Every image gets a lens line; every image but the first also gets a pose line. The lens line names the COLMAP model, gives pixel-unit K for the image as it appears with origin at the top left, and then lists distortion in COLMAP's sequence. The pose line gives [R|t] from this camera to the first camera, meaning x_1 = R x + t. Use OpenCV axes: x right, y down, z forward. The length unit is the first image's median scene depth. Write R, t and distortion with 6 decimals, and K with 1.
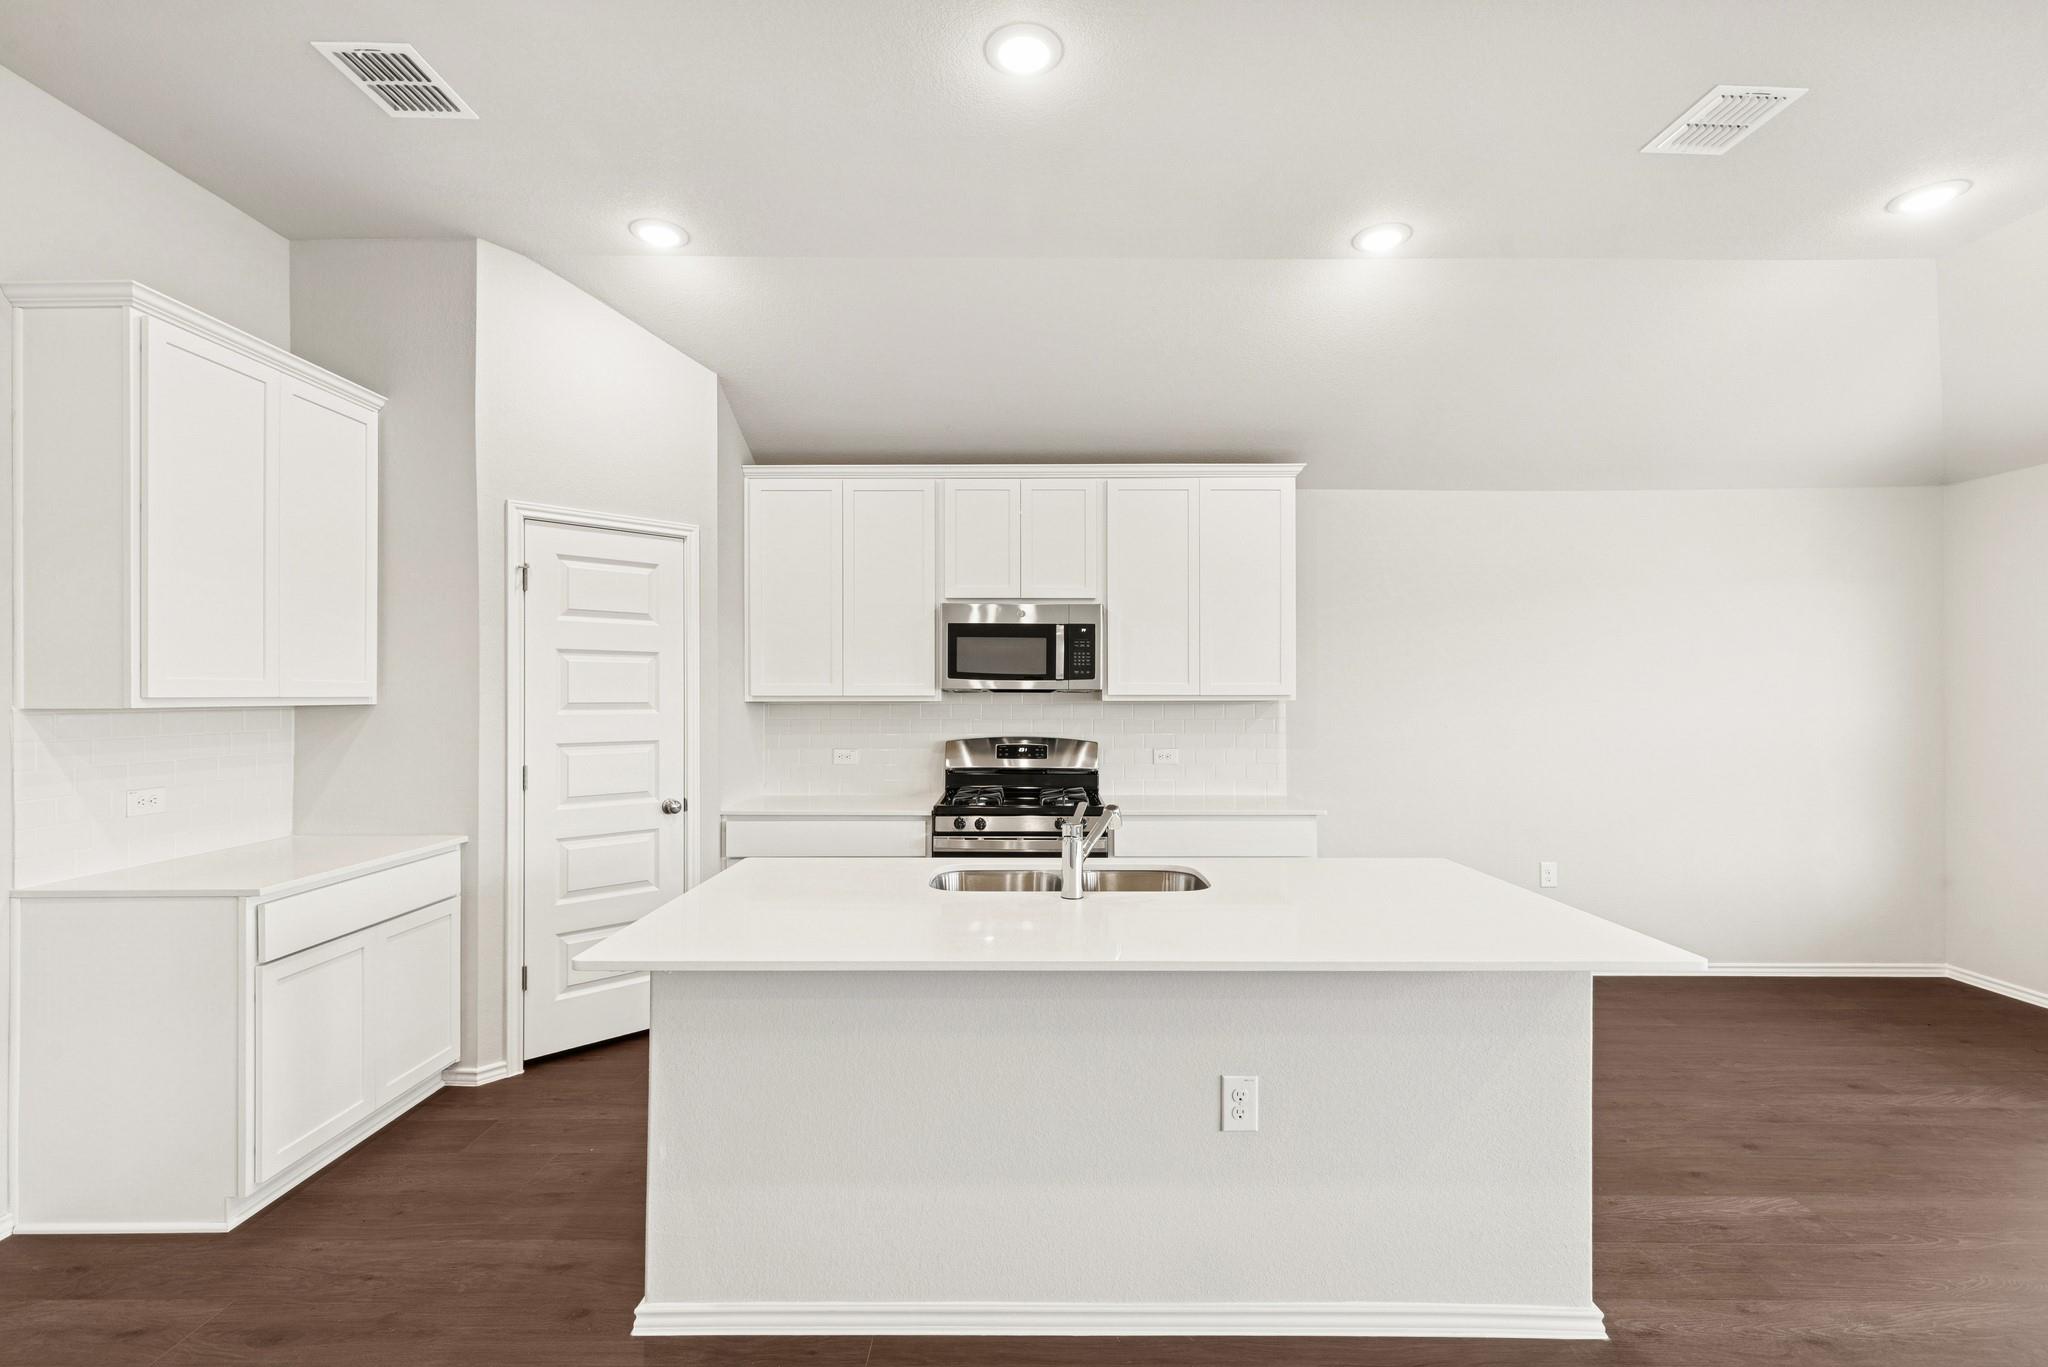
lens RADIAL K [[923.5, 0, 1029.3], [0, 923.5, 691.5], [0, 0, 1]] dist [0.006394, -0.001093]
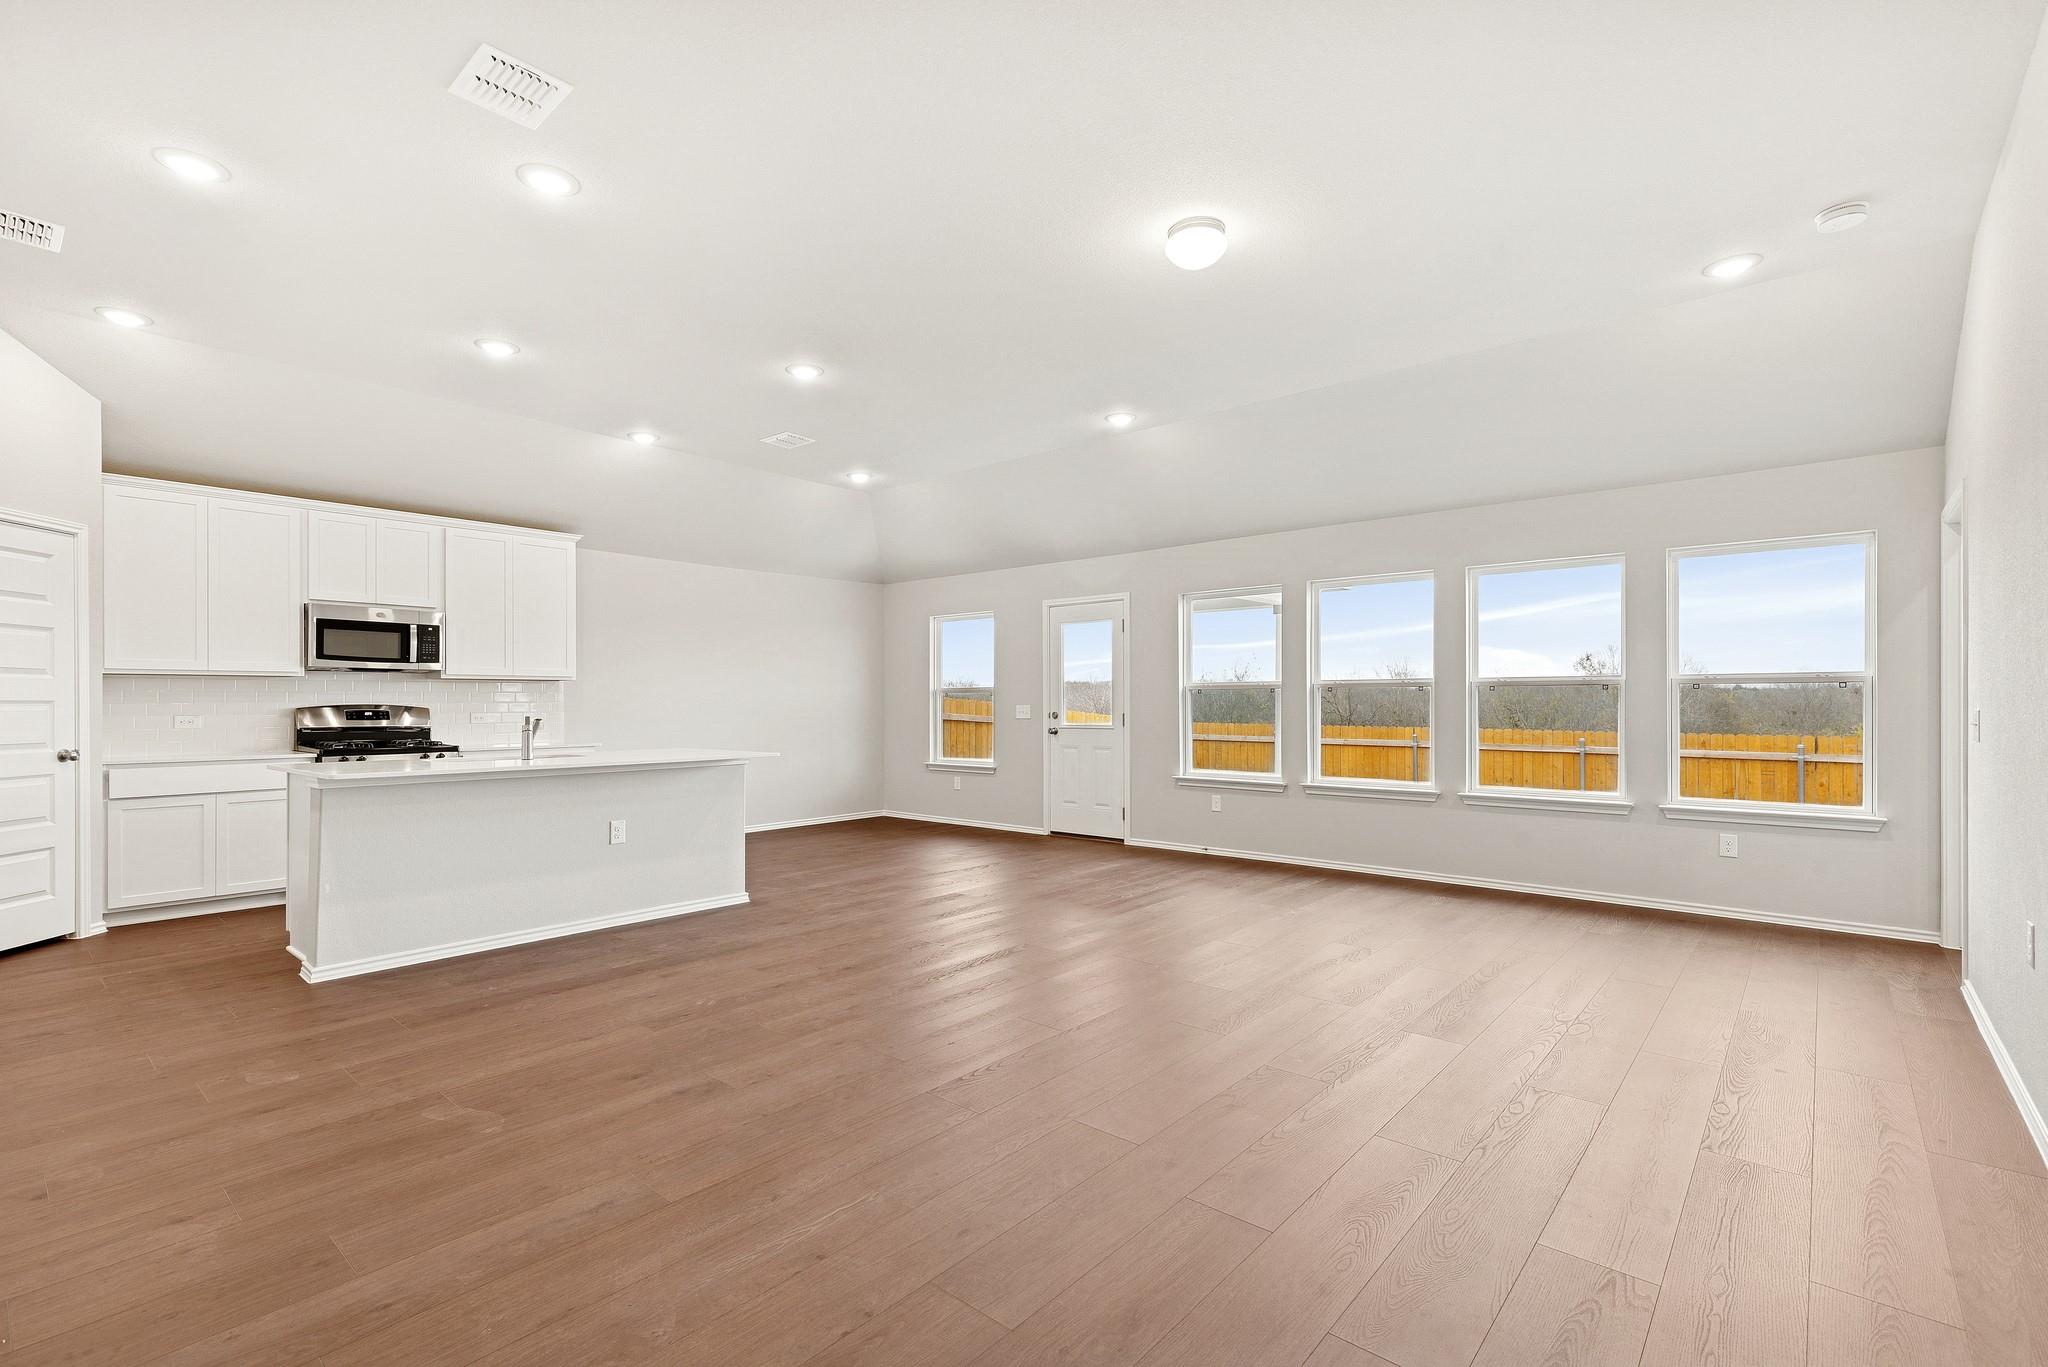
lens RADIAL K [[923.5, 0, 1018.8], [0, 923.5, 701.5], [0, 0, 1]] dist [0.006394, -0.001093]
pose [[0.654922, -0.001030, 0.755696, -0.499534], [0.001157, 0.999999, 0.000360, 0.055479], [-0.755695, 0.000639, 0.654923, -0.756129]]
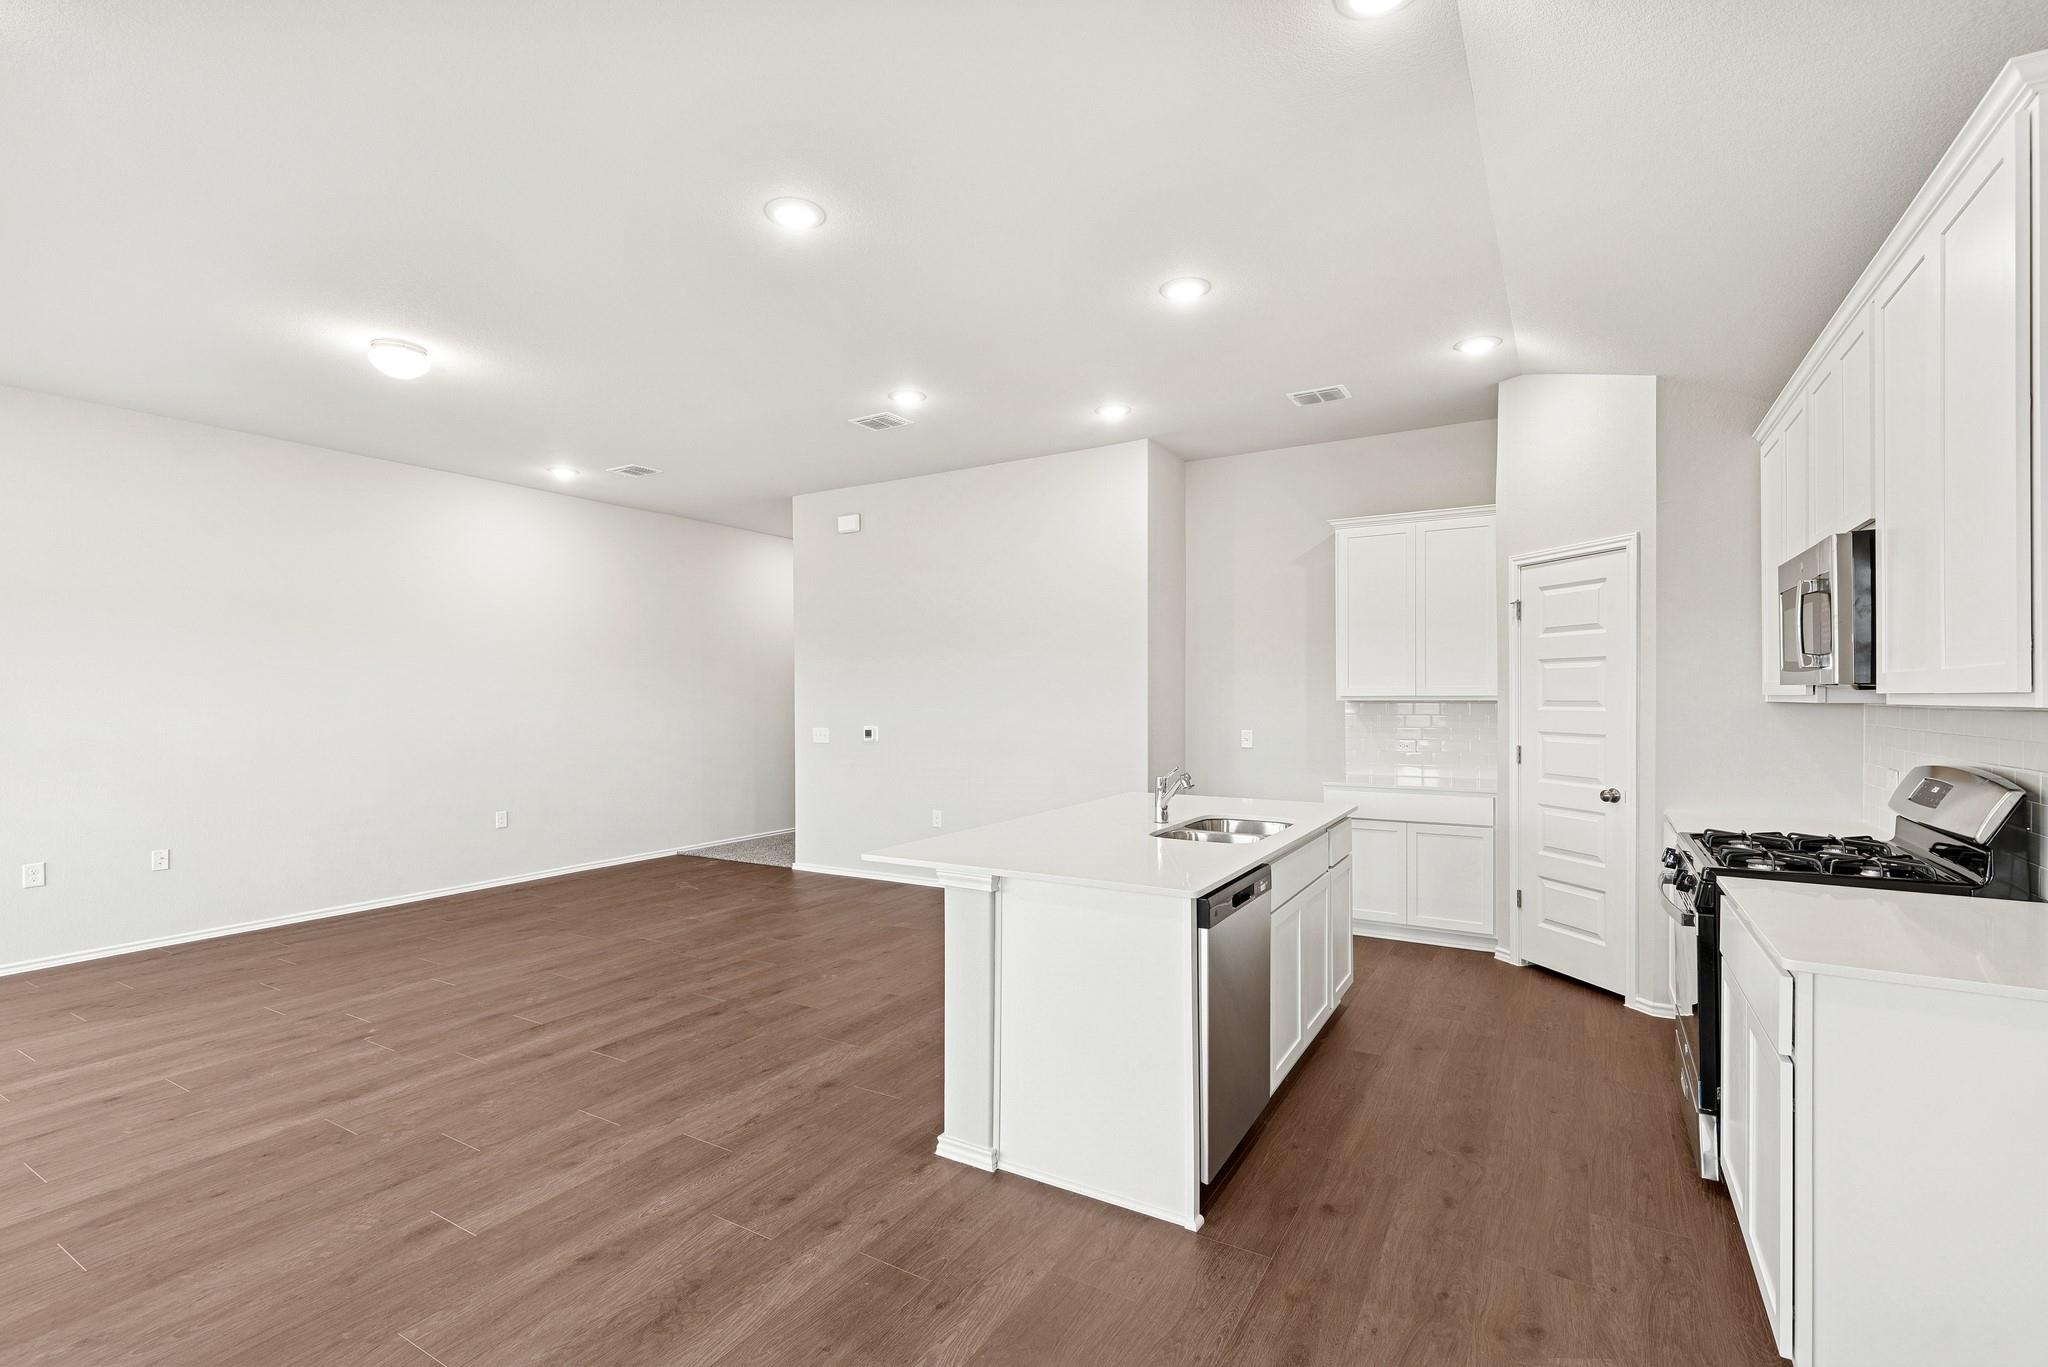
lens RADIAL K [[923.5, 0, 1012.0], [0, 923.5, 697.8], [0, 0, 1]] dist [0.006394, -0.001093]
pose [[-0.521406, 0.003054, -0.853303, 0.944536], [0.005681, 0.999984, 0.000107, 0.003859], [0.853290, -0.004791, -0.521415, 0.985232]]
